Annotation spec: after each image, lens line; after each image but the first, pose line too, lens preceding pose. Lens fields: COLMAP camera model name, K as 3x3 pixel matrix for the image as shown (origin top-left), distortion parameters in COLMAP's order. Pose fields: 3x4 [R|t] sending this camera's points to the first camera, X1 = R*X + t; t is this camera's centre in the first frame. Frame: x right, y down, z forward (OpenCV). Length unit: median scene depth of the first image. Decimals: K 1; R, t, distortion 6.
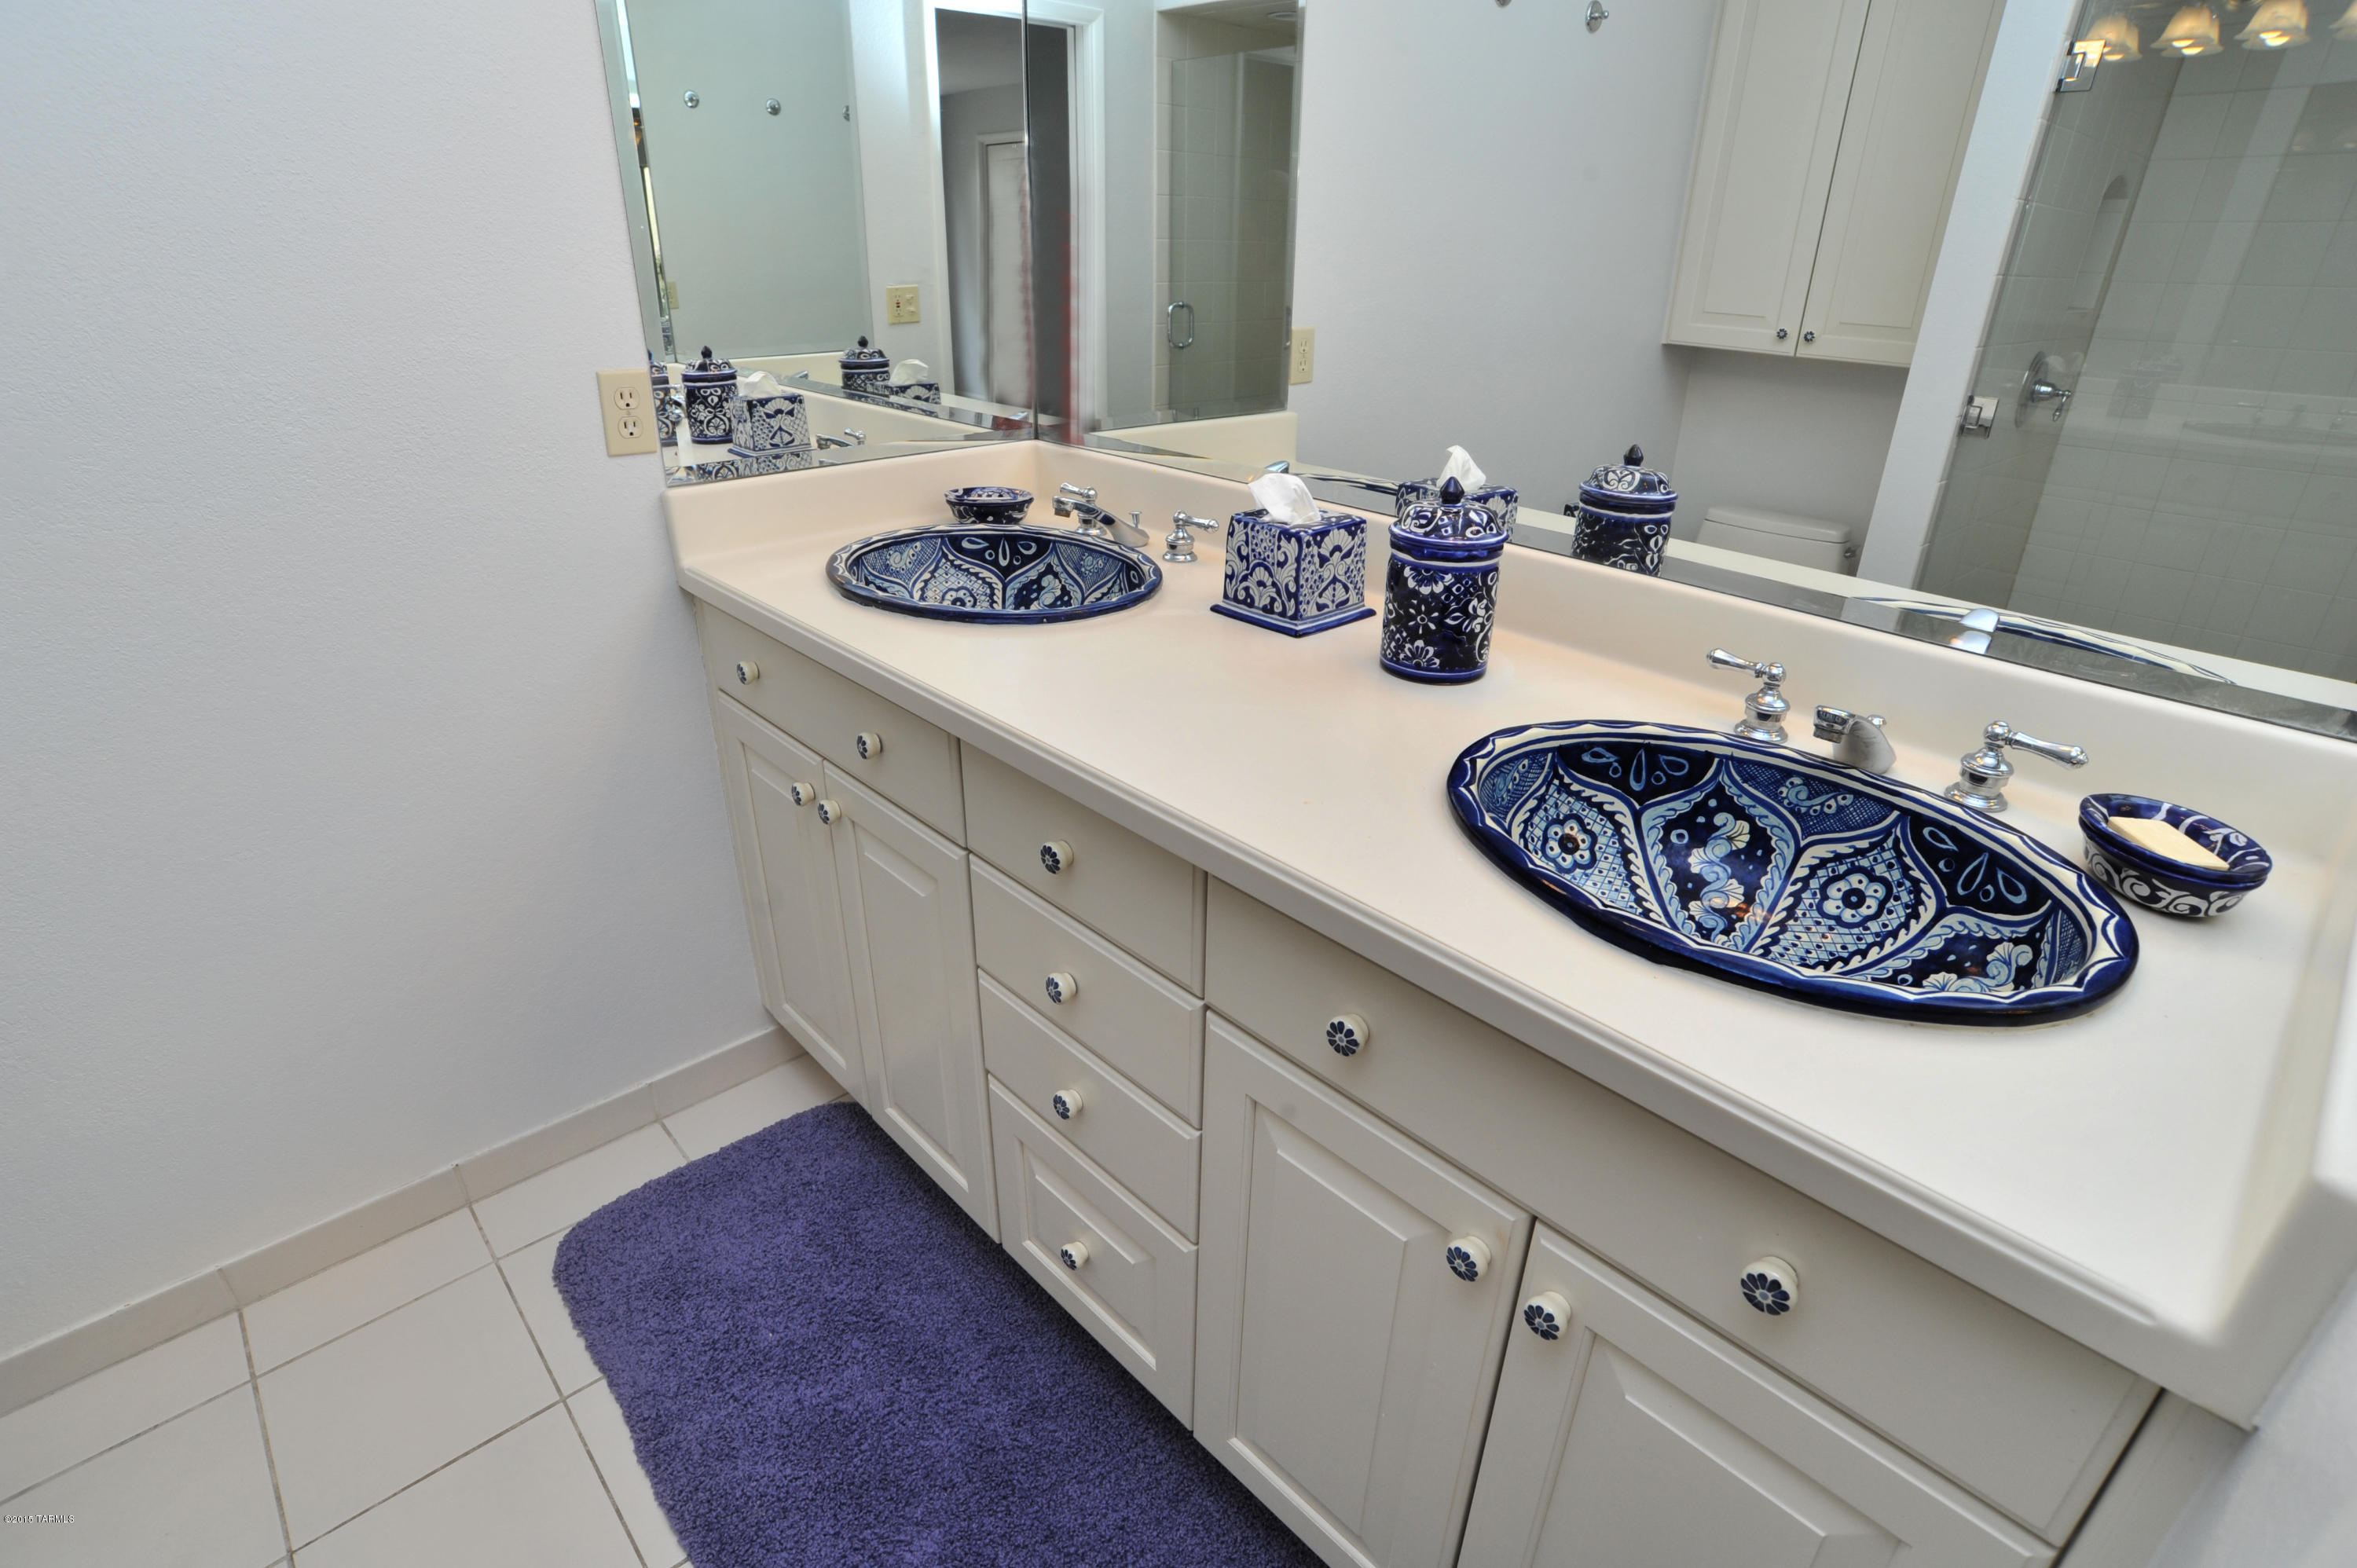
lens RADIAL K [[1185.7, 0, 1183.9], [0, 1185.7, 800.5], [0, 0, 1]] dist [-0.106880, 0.051219]
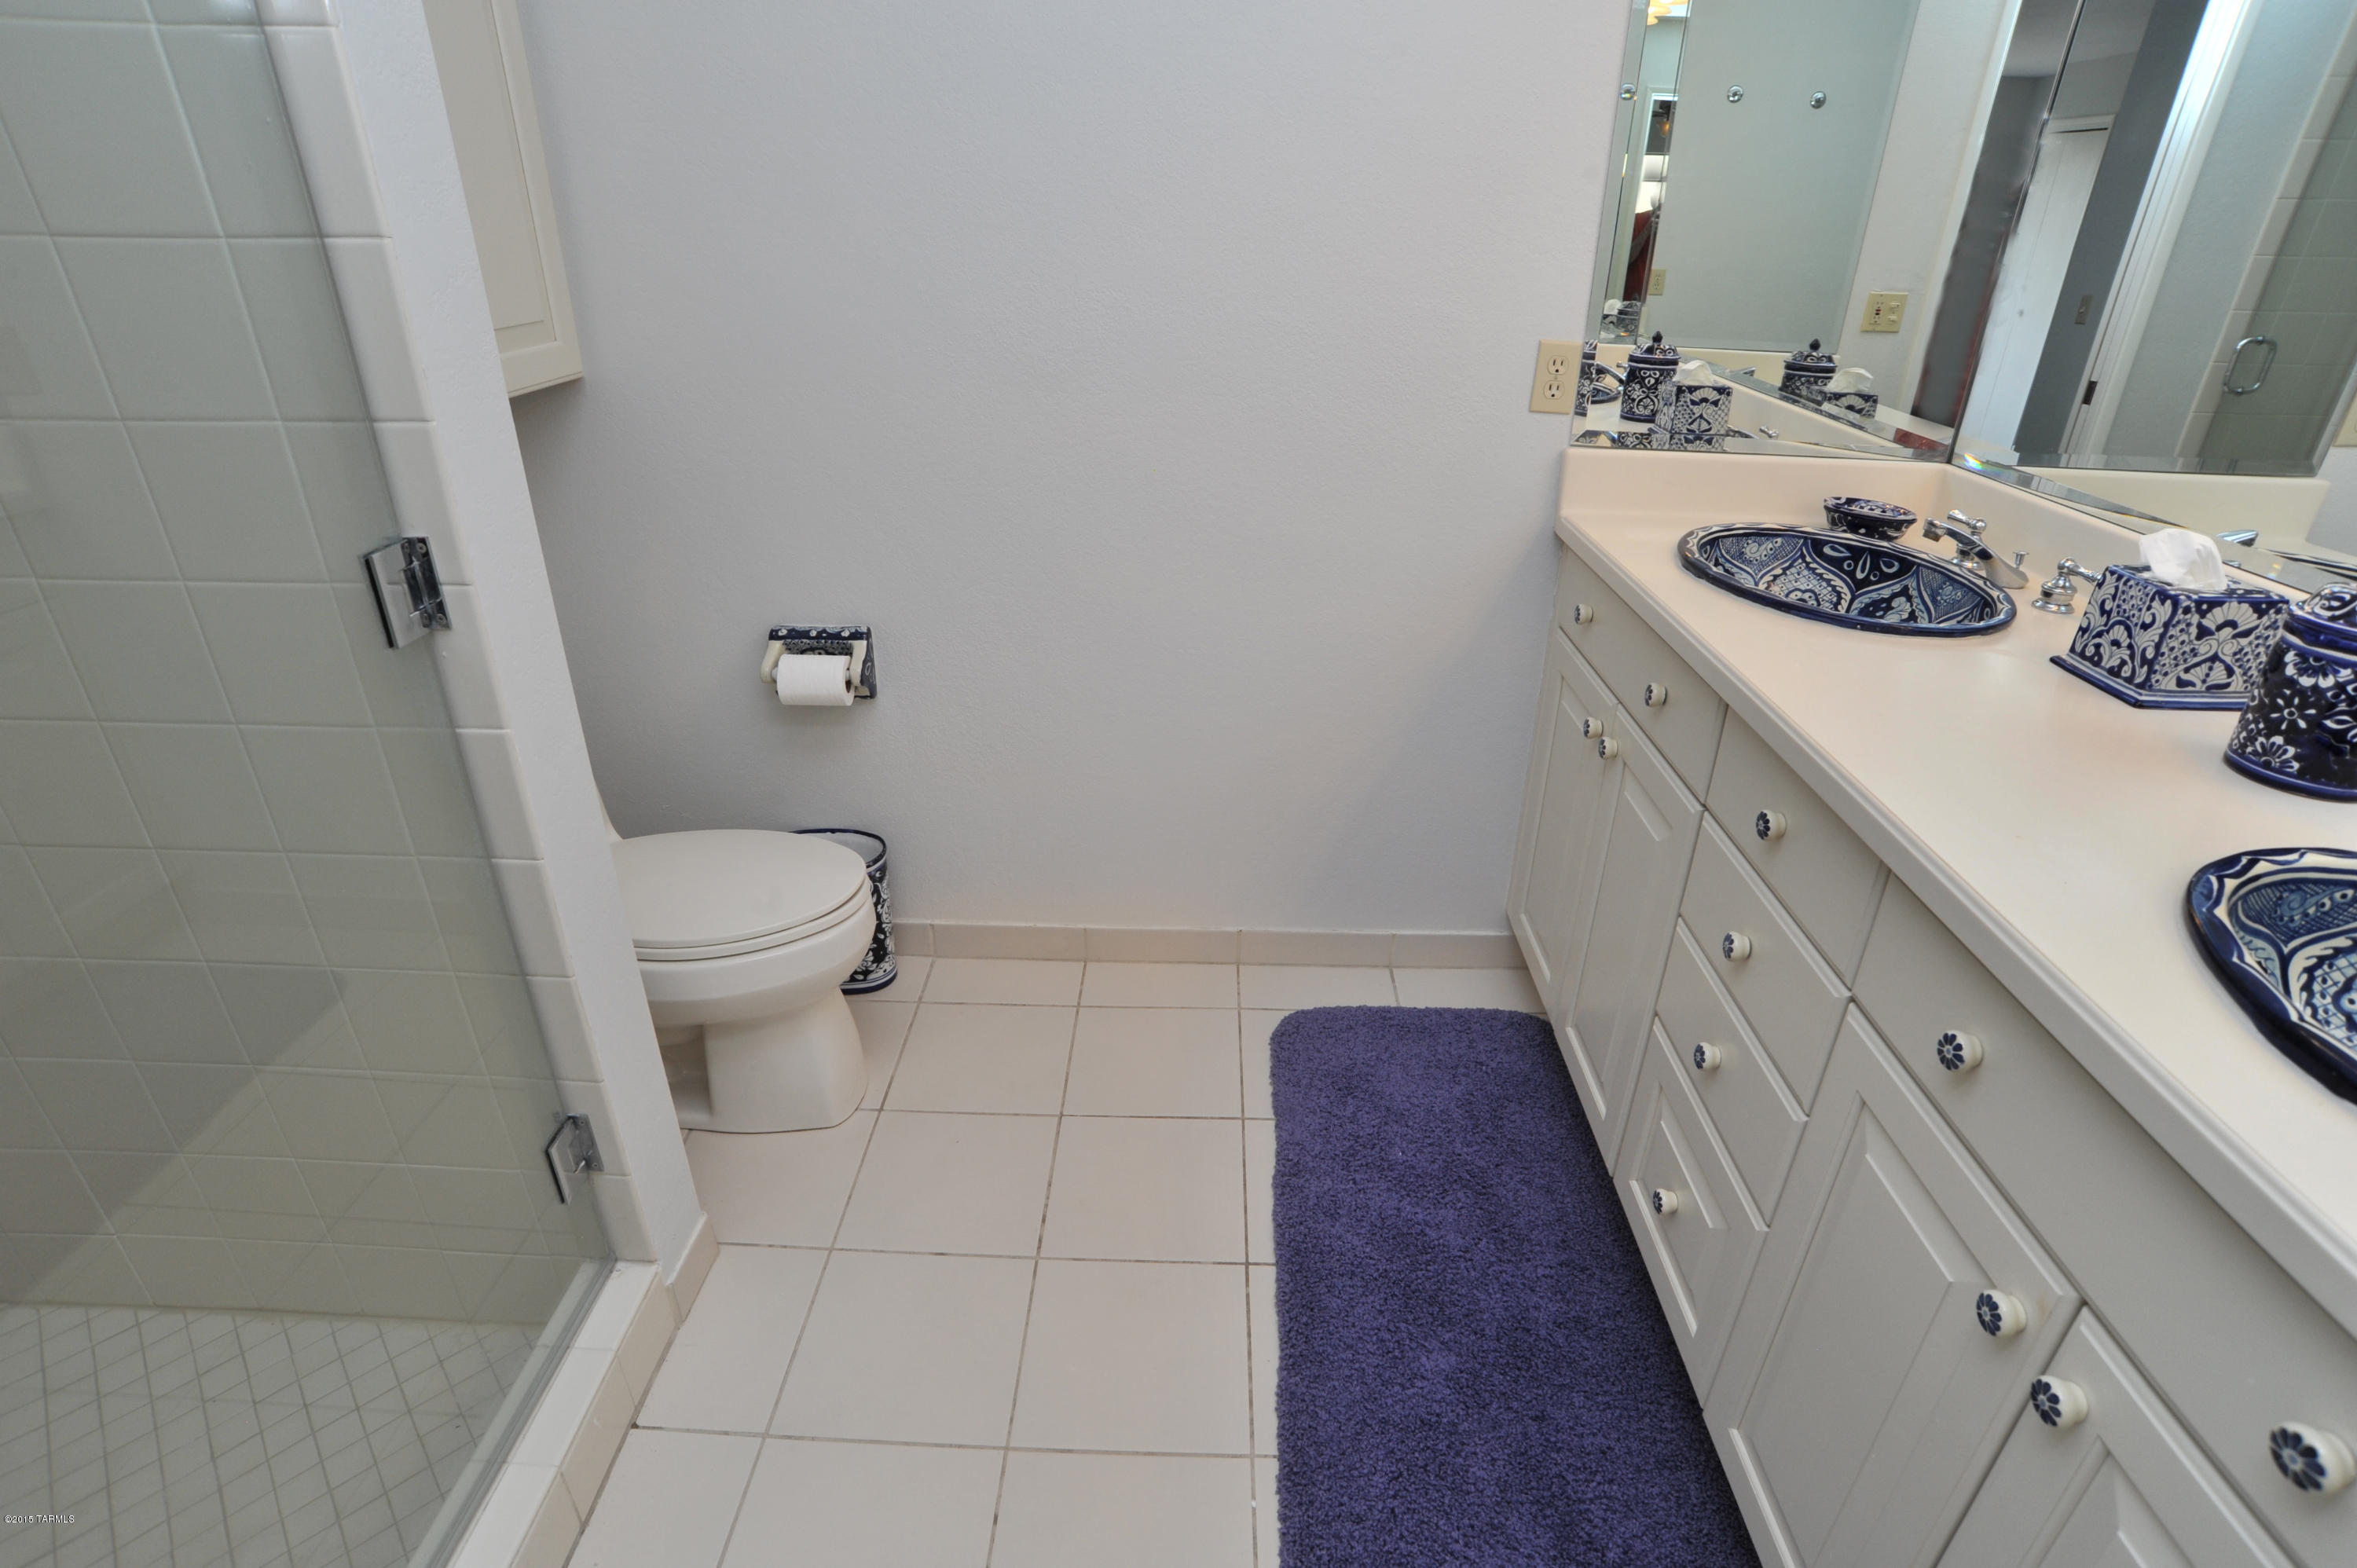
lens RADIAL K [[1192.4, 0, 1185.0], [0, 1192.4, 800.2], [0, 0, 1]] dist [-0.105356, 0.048603]
pose [[0.722881, 0.311314, -0.616869, 0.121990], [-0.307279, 0.944455, 0.116549, 0.052052], [0.618889, 0.105299, 0.778389, -0.126286]]
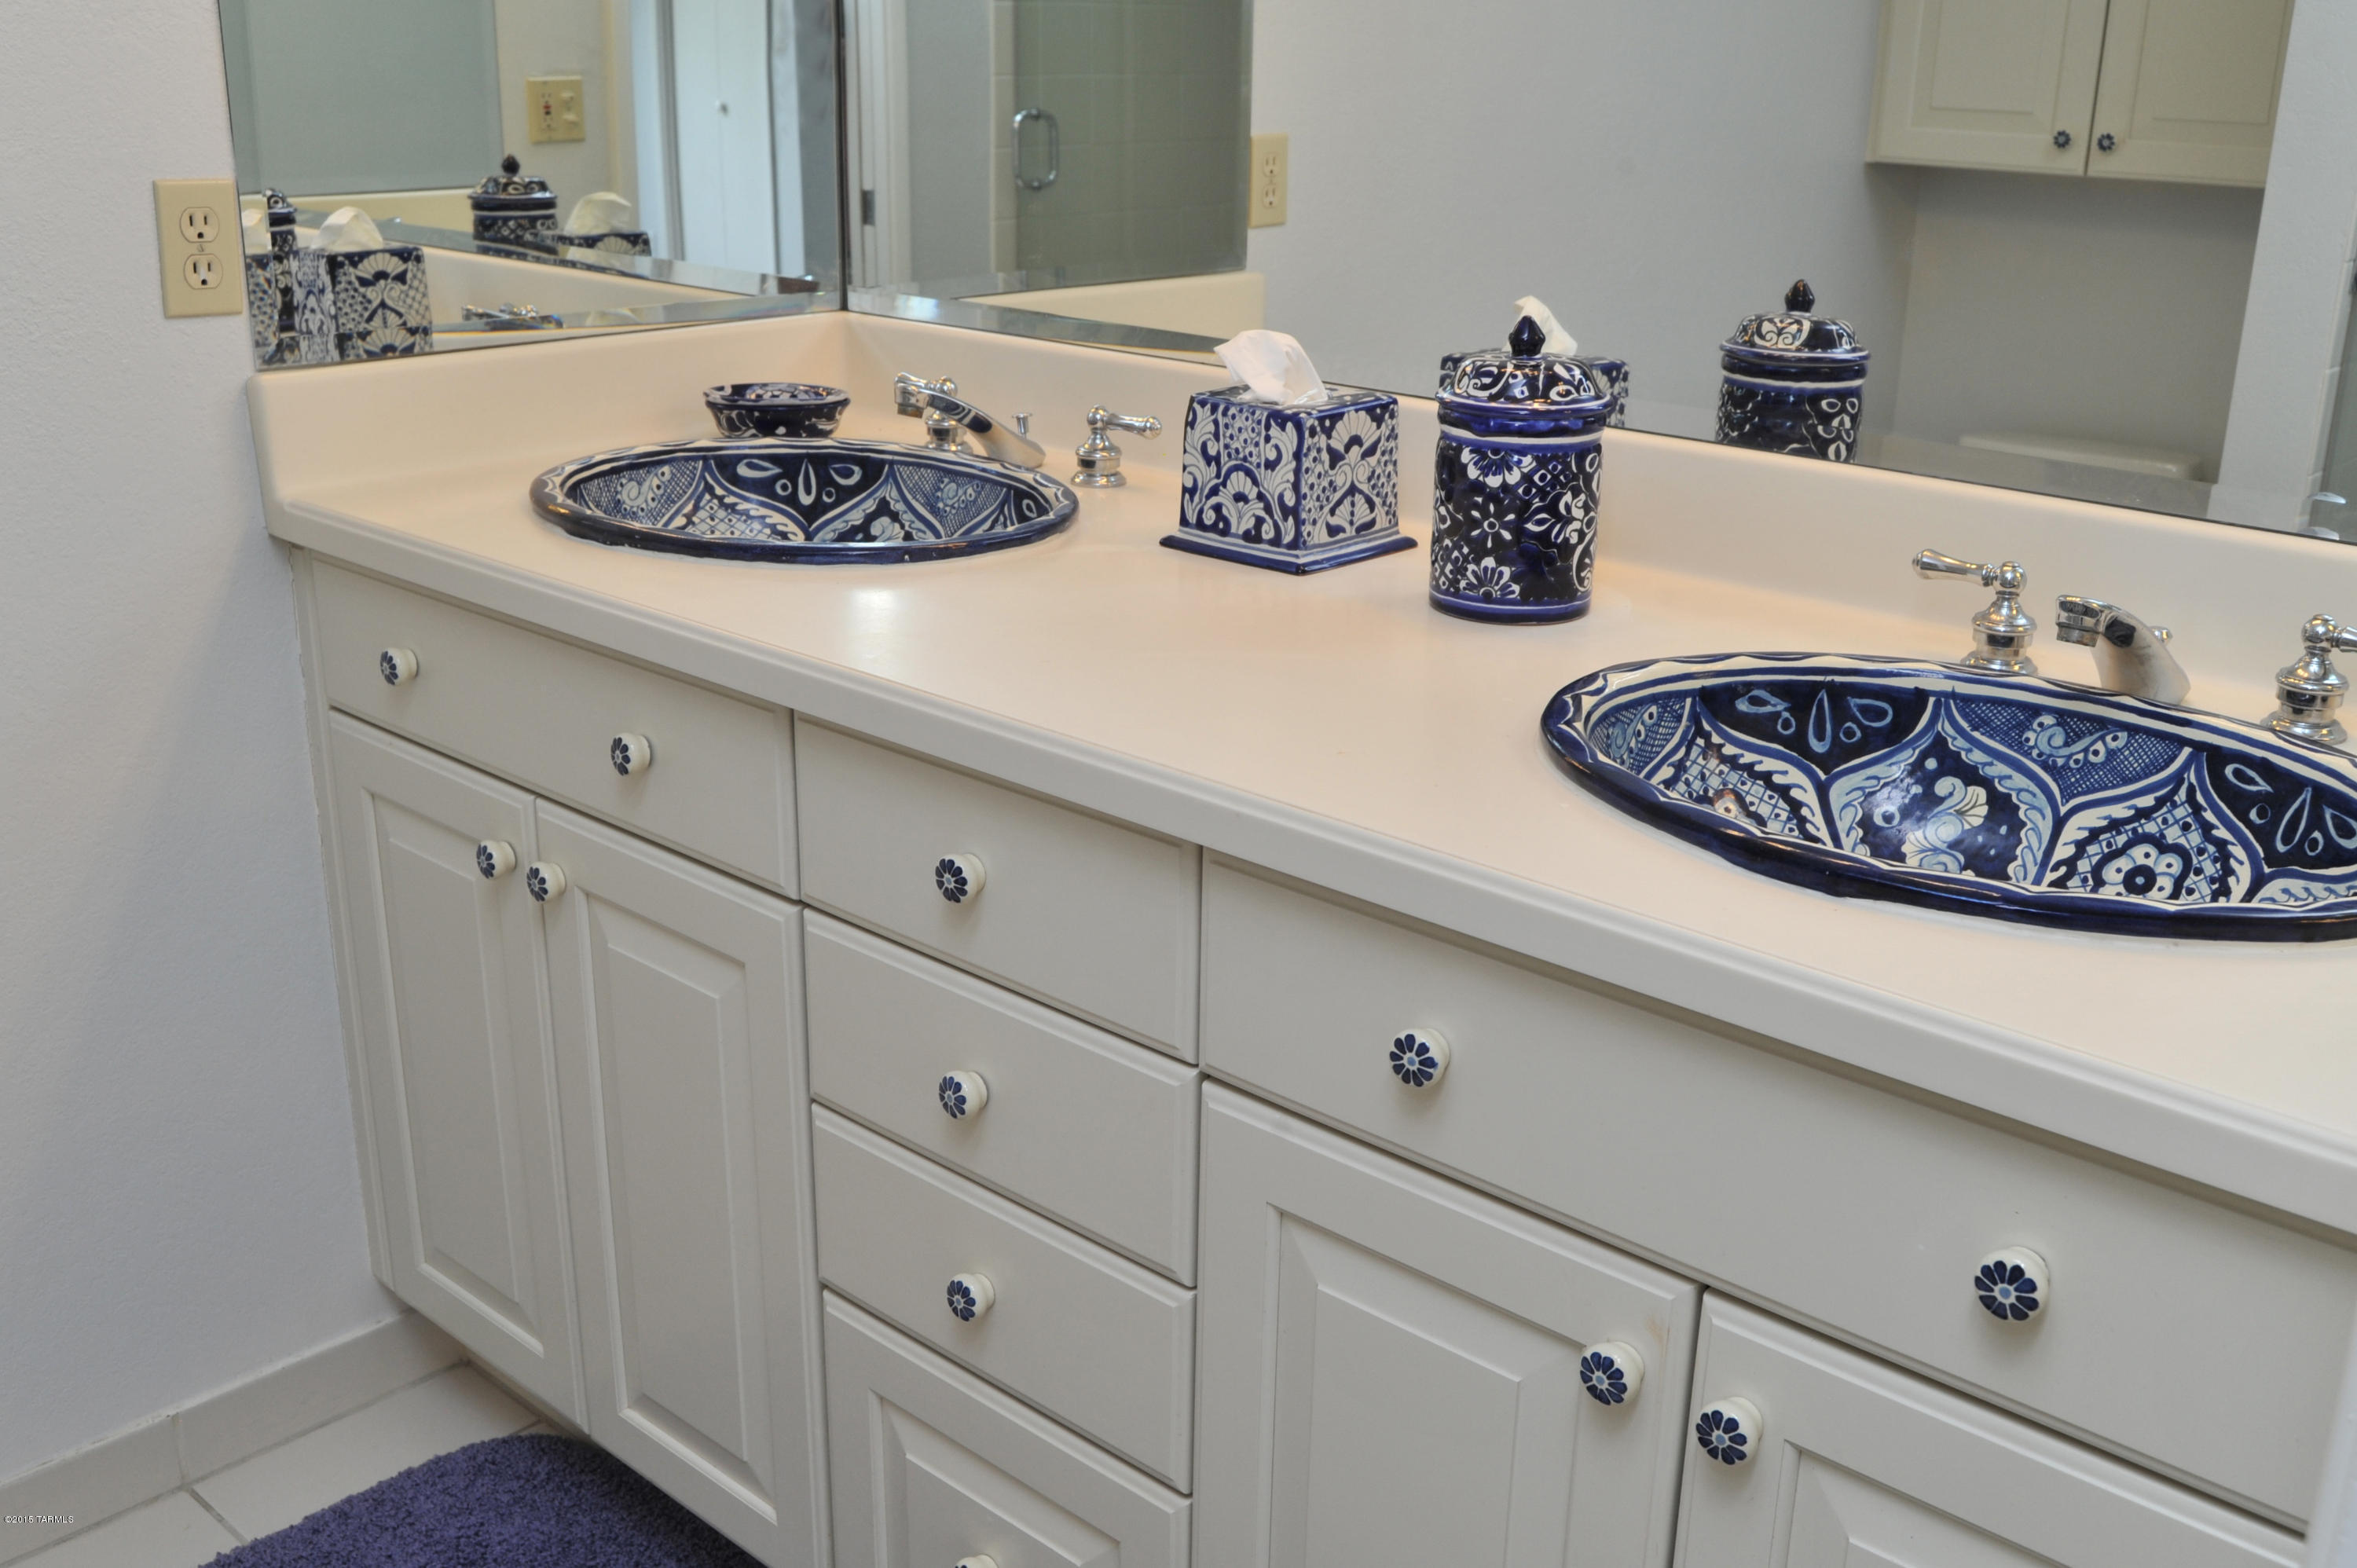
lens RADIAL K [[2295.7, 0, 1191.8], [0, 2295.7, 796.4], [0, 0, 1]] dist [-0.054835, 0.010890]
pose [[0.996939, -0.024953, 0.074094, -0.057362], [0.033637, 0.992400, -0.118364, 0.124819], [-0.070577, 0.120493, 0.990202, -0.219549]]
